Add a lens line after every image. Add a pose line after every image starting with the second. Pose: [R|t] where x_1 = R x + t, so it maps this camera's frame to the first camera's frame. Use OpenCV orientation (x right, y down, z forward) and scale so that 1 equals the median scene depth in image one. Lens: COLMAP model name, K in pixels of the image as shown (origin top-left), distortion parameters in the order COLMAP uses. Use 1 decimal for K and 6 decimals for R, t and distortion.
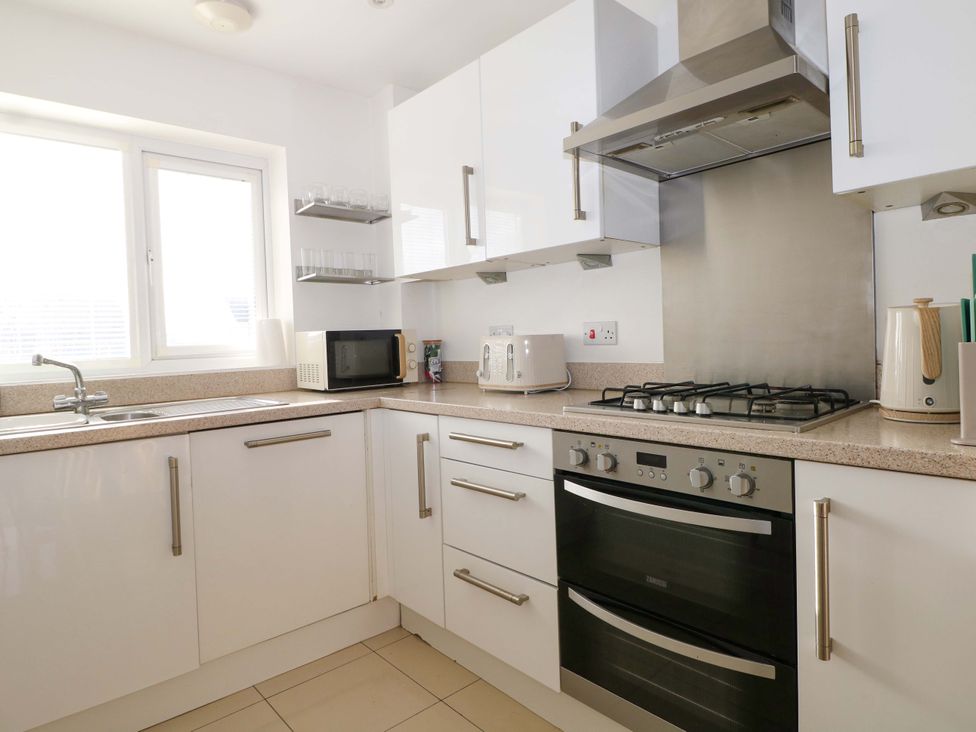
lens RADIAL K [[584.1, 0, 485.1], [0, 584.1, 360.2], [0, 0, 1]] dist [0.000667, 0.000183]
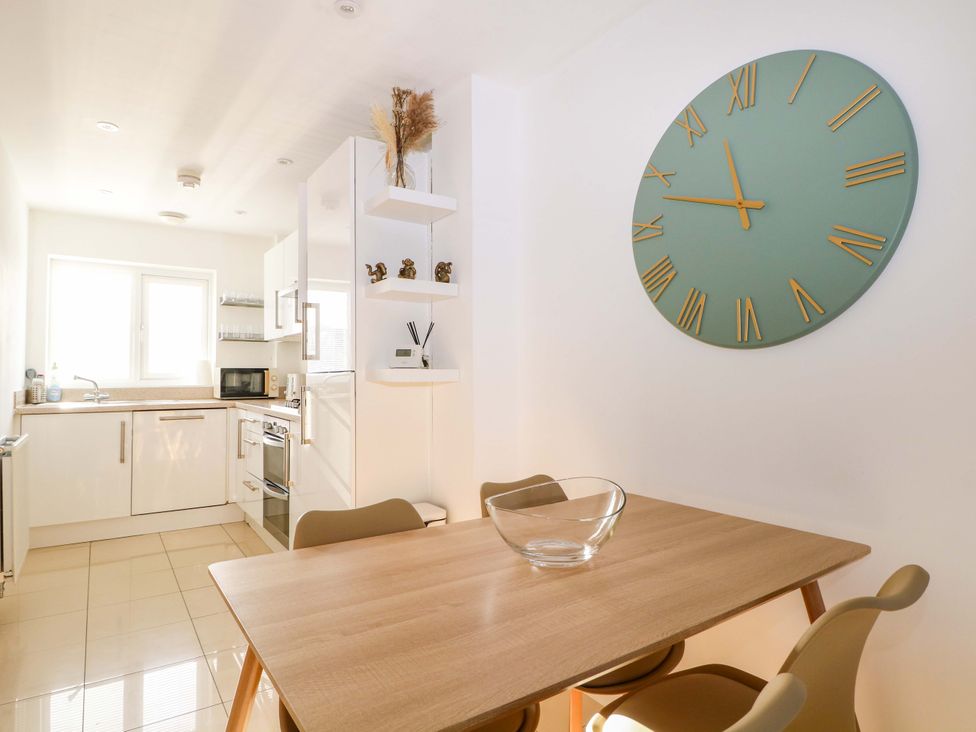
lens RADIAL K [[578.2, 0, 488.0], [0, 578.2, 366.0], [0, 0, 1]] dist [0.001537, 0.000434]
pose [[0.991059, 0.033206, -0.129226, 0.941856], [-0.039313, 0.998213, -0.044994, -0.005211], [0.127501, 0.049672, 0.990594, -0.874950]]
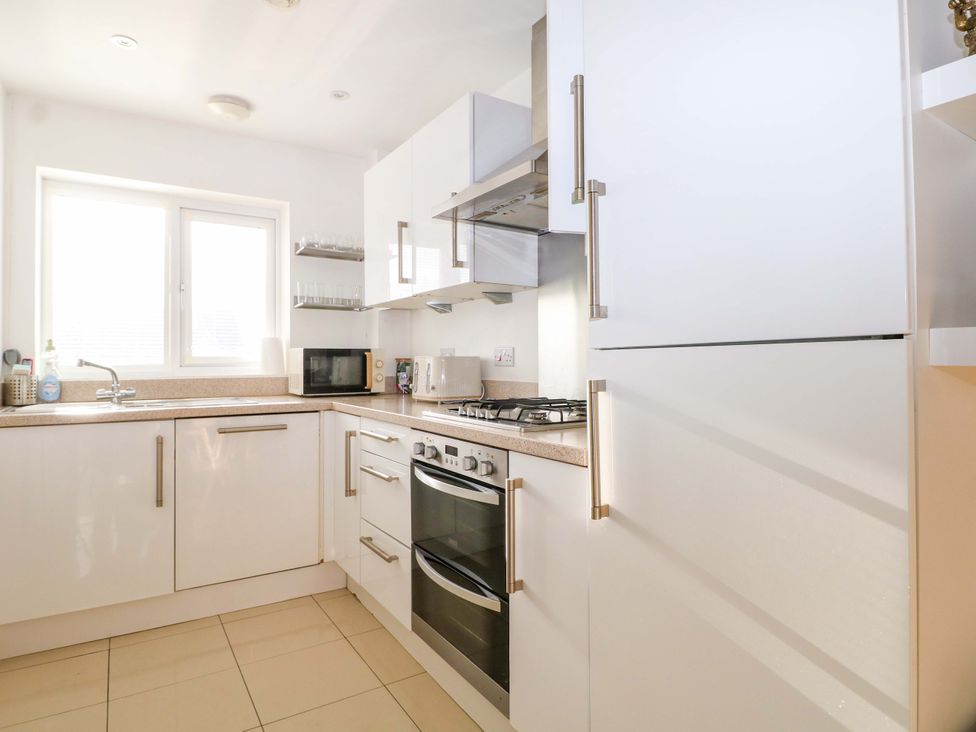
lens RADIAL K [[578.2, 0, 488.0], [0, 578.2, 366.0], [0, 0, 1]] dist [0.001537, 0.000434]
pose [[0.987327, 0.034059, -0.154999, 0.347066], [-0.037785, 0.999062, -0.021158, -0.000256], [0.154133, 0.026747, 0.987688, -0.190754]]
